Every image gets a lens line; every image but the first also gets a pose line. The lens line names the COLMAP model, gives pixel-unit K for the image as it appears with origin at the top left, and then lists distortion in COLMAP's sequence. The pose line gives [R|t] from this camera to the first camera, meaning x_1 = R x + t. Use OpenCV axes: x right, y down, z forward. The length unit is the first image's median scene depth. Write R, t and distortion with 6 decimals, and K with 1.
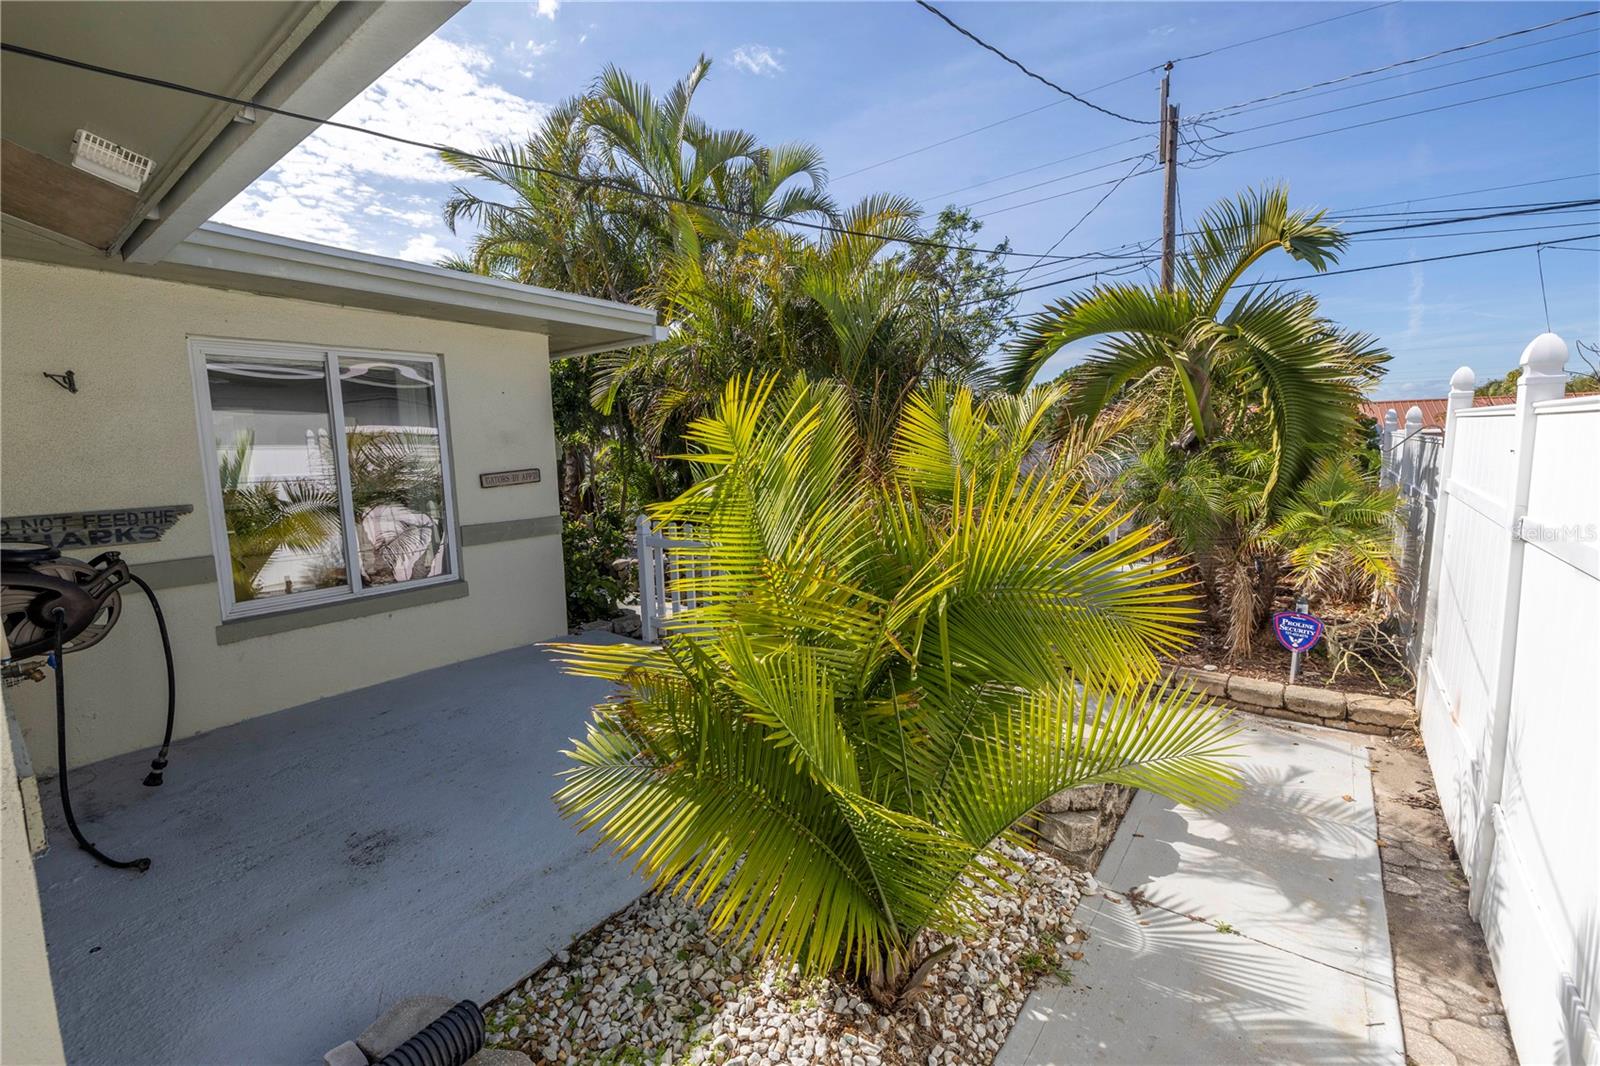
lens RADIAL K [[687.6, 0, 796.7], [0, 687.6, 524.5], [0, 0, 1]] dist [0.002320, -0.001484]
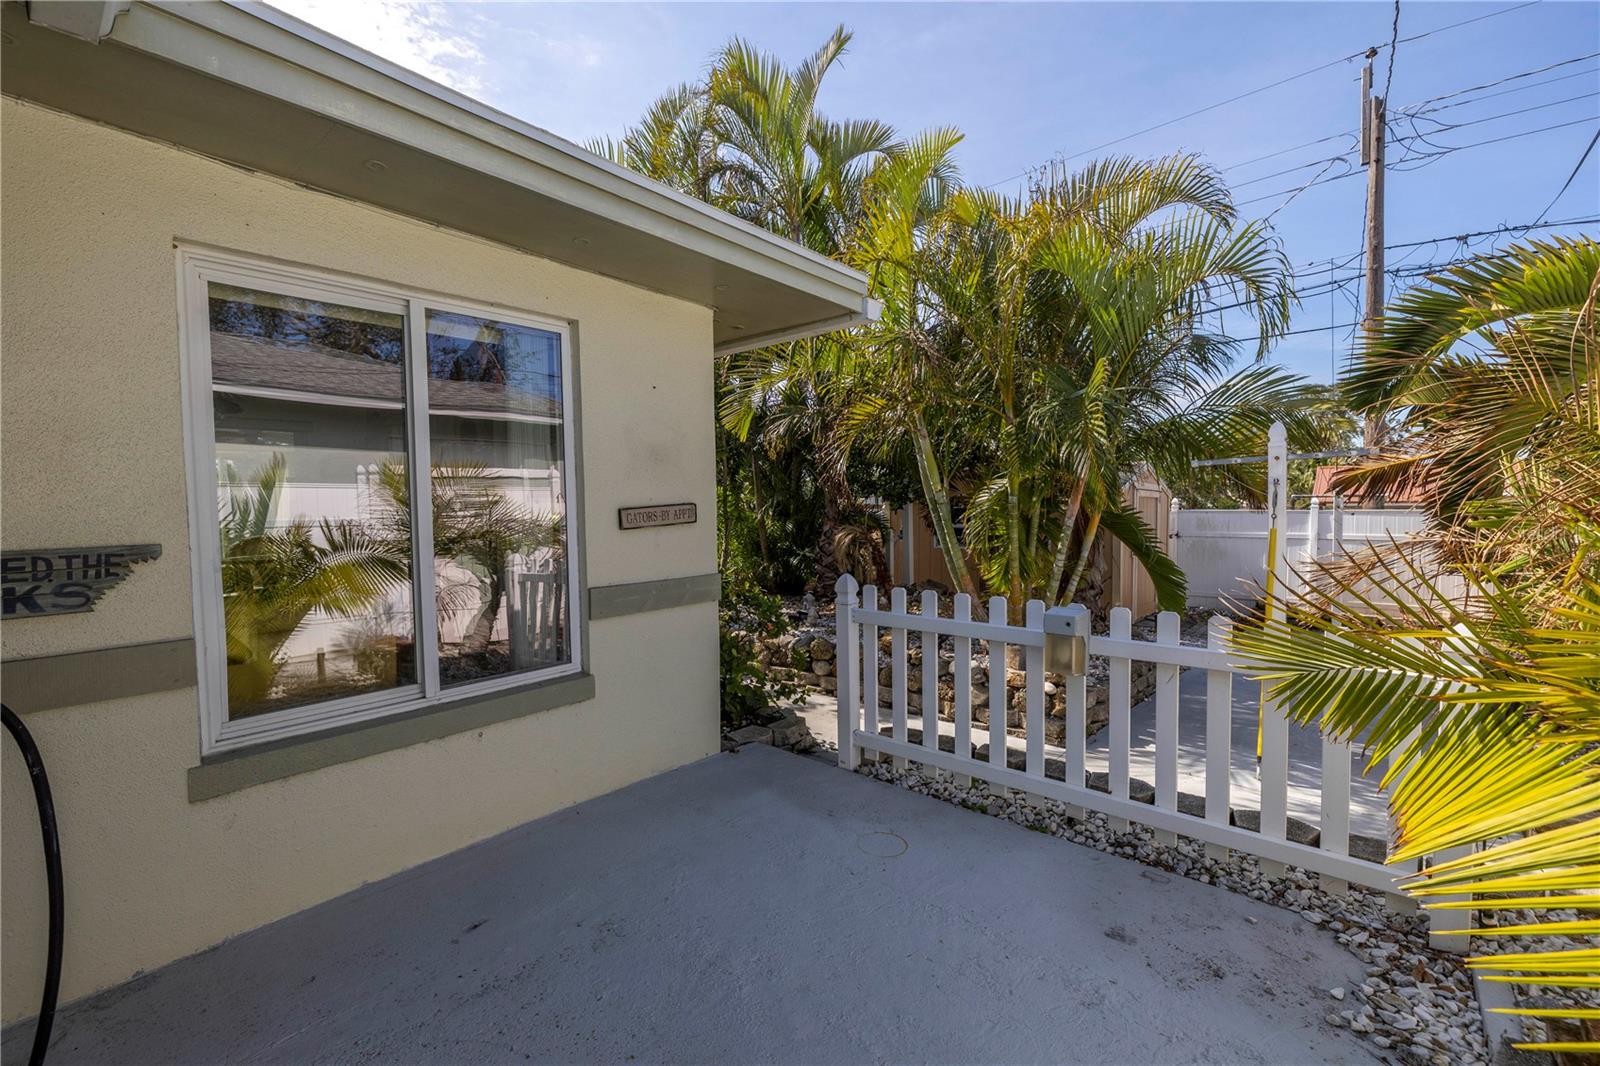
lens RADIAL K [[687.6, 0, 791.5], [0, 687.6, 534.5], [0, 0, 1]] dist [0.002320, -0.001484]
pose [[0.999109, 0.013514, -0.039970, -0.249820], [-0.016422, 0.997172, -0.073343, -0.003408], [0.038866, 0.073934, 0.996505, 0.332089]]
